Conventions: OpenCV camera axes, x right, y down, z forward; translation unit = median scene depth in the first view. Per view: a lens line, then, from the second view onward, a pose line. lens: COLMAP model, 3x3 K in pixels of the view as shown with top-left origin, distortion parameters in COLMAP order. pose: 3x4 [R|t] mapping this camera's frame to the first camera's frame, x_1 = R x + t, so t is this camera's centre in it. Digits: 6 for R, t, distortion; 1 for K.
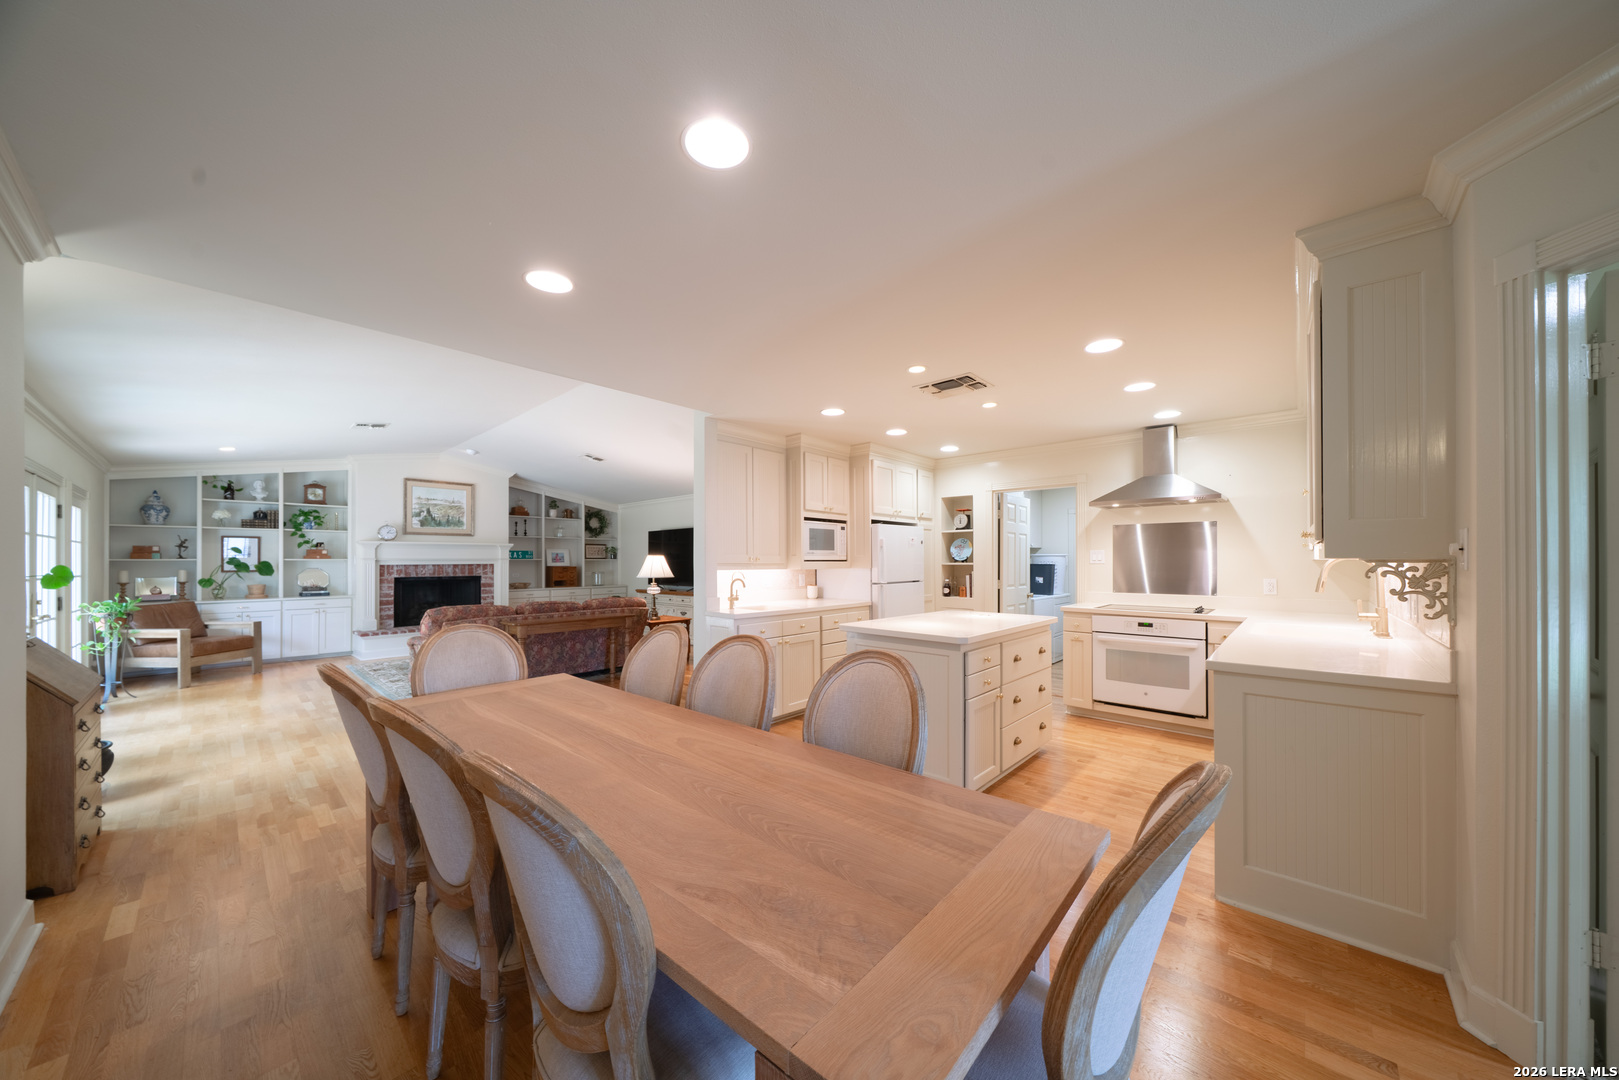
lens RADIAL K [[543.2, 0, 791.1], [0, 543.2, 561.5], [0, 0, 1]] dist [-0.000132, -0.000013]
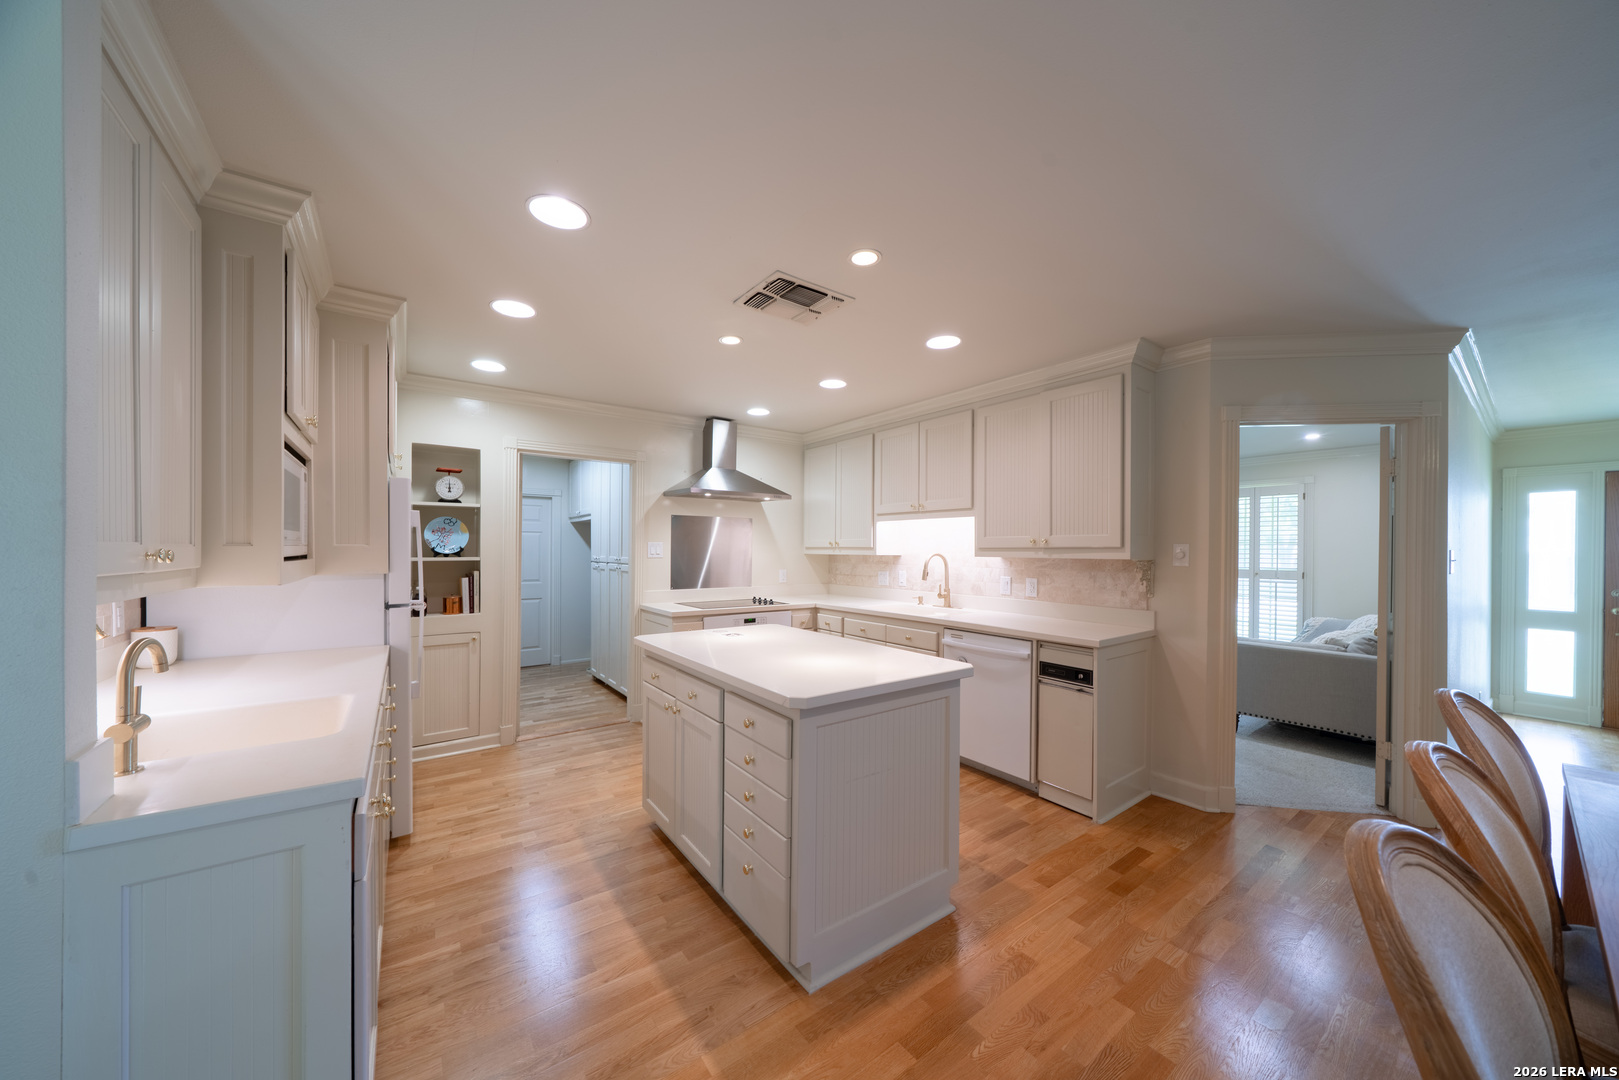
lens RADIAL K [[543.2, 0, 816.0], [0, 543.2, 553.6], [0, 0, 1]] dist [-0.000132, -0.000013]
pose [[0.172419, -0.002286, 0.985021, -0.238675], [-0.007063, 0.999969, 0.003557, -0.007775], [-0.984998, -0.007571, 0.172398, 0.565831]]
